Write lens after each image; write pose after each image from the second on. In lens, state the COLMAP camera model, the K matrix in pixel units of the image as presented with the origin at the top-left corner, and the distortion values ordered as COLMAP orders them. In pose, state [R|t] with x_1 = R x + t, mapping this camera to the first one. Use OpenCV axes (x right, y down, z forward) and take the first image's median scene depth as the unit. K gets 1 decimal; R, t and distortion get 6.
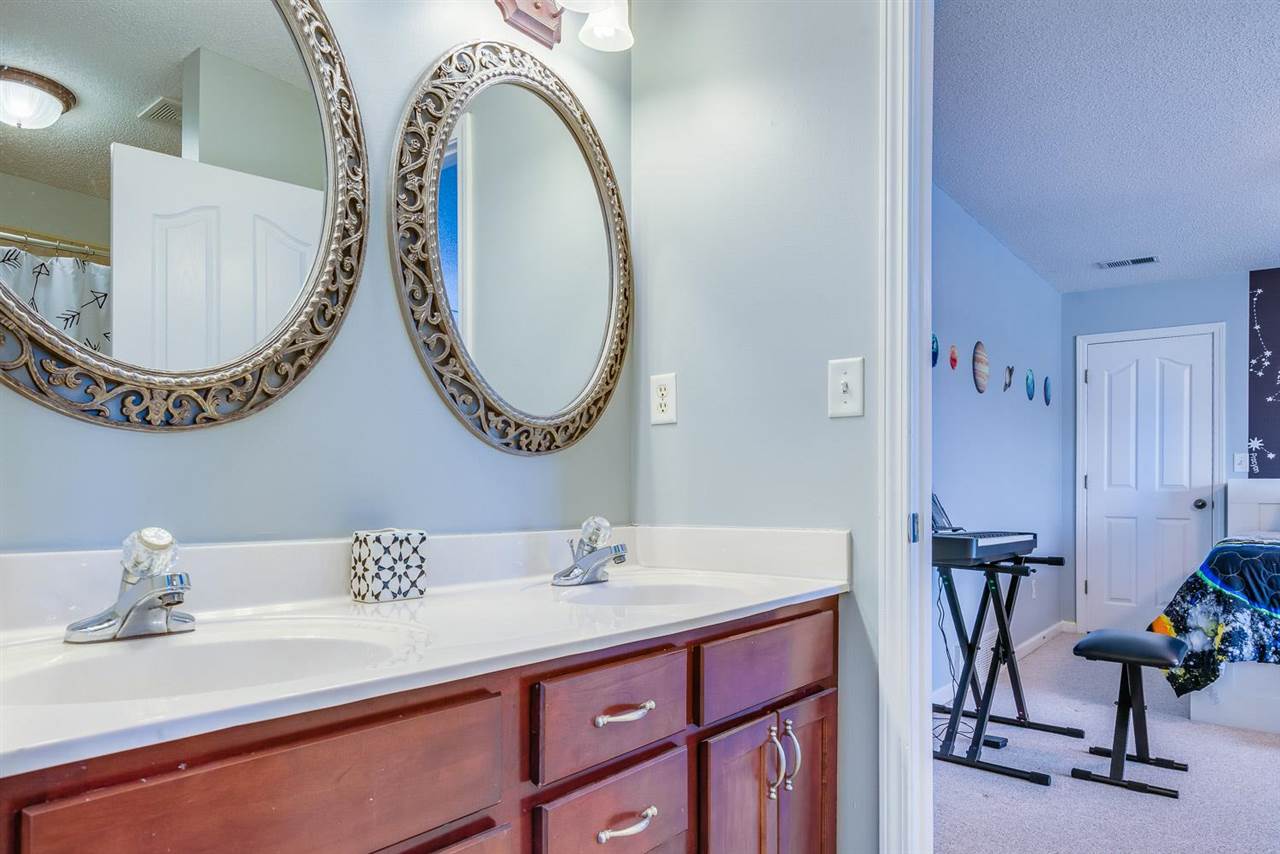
lens RADIAL K [[771.3, 0, 626.0], [0, 771.3, 490.6], [0, 0, 1]] dist [0.006219, 0.001643]
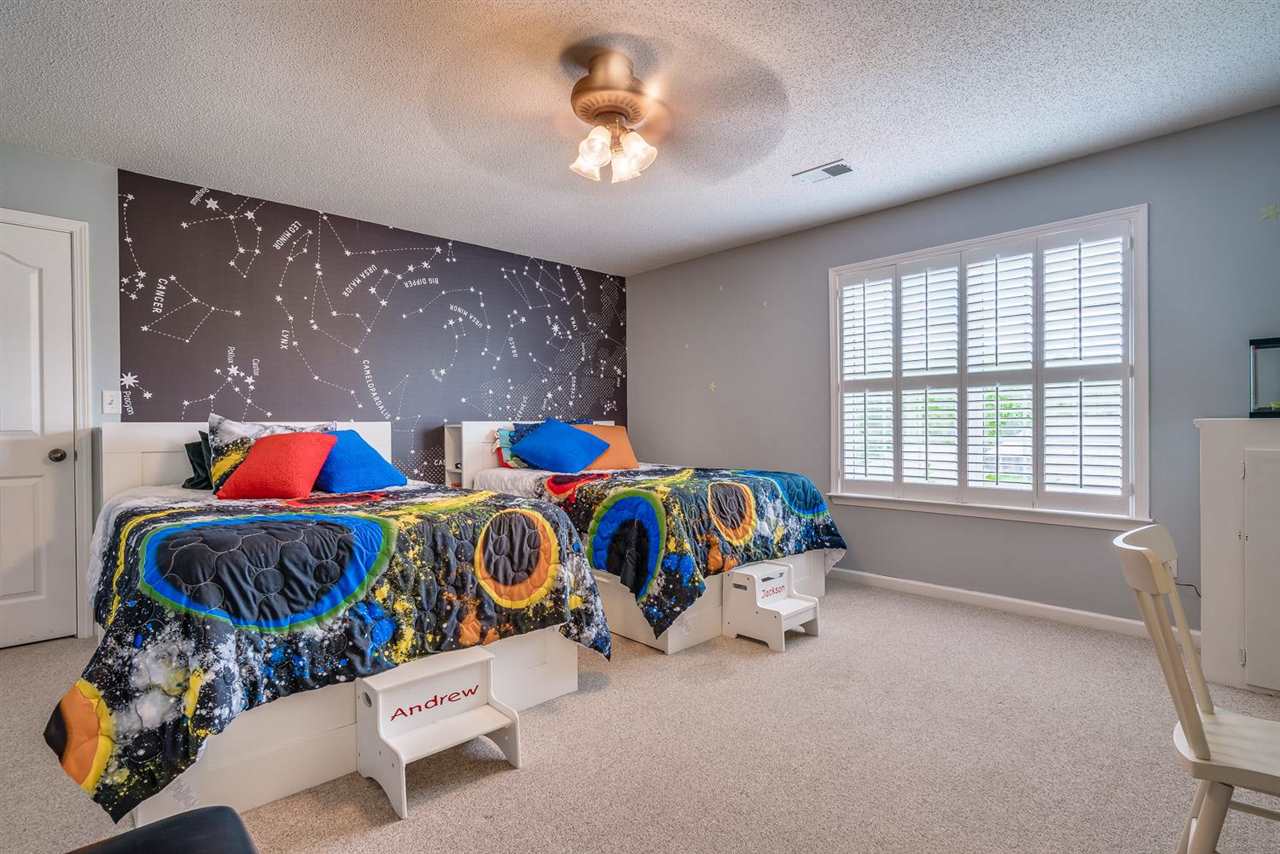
lens RADIAL K [[624.0, 0, 638.4], [0, 624.0, 427.6], [0, 0, 1]] dist [-0.000011, 0.000560]
pose [[0.113474, -0.012154, 0.993467, 0.319878], [0.008702, 0.999899, 0.011238, -0.018512], [-0.993503, 0.007370, 0.113568, 0.585878]]
